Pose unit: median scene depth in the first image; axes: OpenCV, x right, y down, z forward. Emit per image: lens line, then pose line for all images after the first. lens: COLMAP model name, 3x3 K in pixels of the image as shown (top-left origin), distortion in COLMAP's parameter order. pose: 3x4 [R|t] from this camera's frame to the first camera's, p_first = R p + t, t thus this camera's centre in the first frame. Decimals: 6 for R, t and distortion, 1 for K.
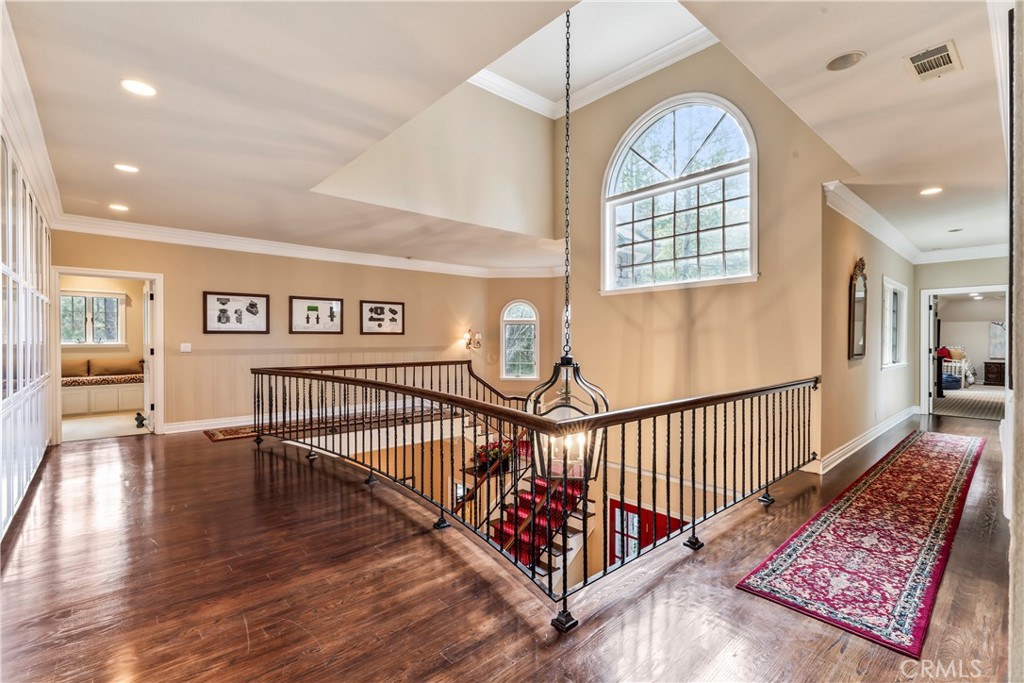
lens RADIAL K [[464.8, 0, 512.2], [0, 464.8, 341.3], [0, 0, 1]] dist [-0.001339, 0.000386]
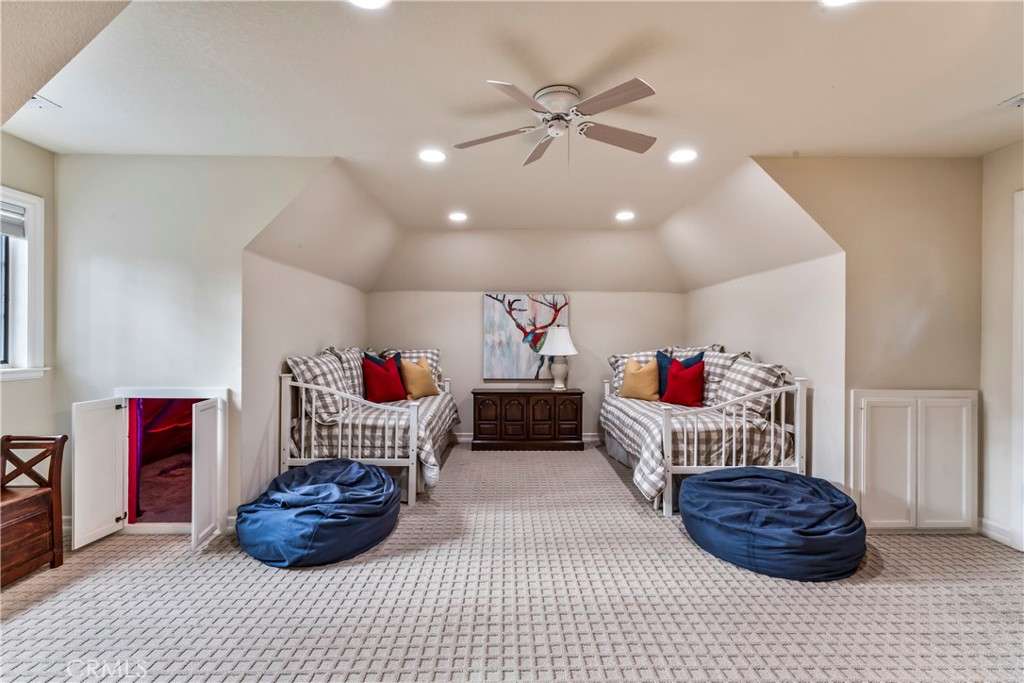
lens RADIAL K [[464.8, 0, 511.9], [0, 464.8, 340.9], [0, 0, 1]] dist [-0.001339, 0.000386]
pose [[0.660783, -0.000581, 0.750577, 0.743312], [0.007427, 0.999956, -0.005764, 0.004325], [-0.750541, 0.009383, 0.660758, 0.715318]]
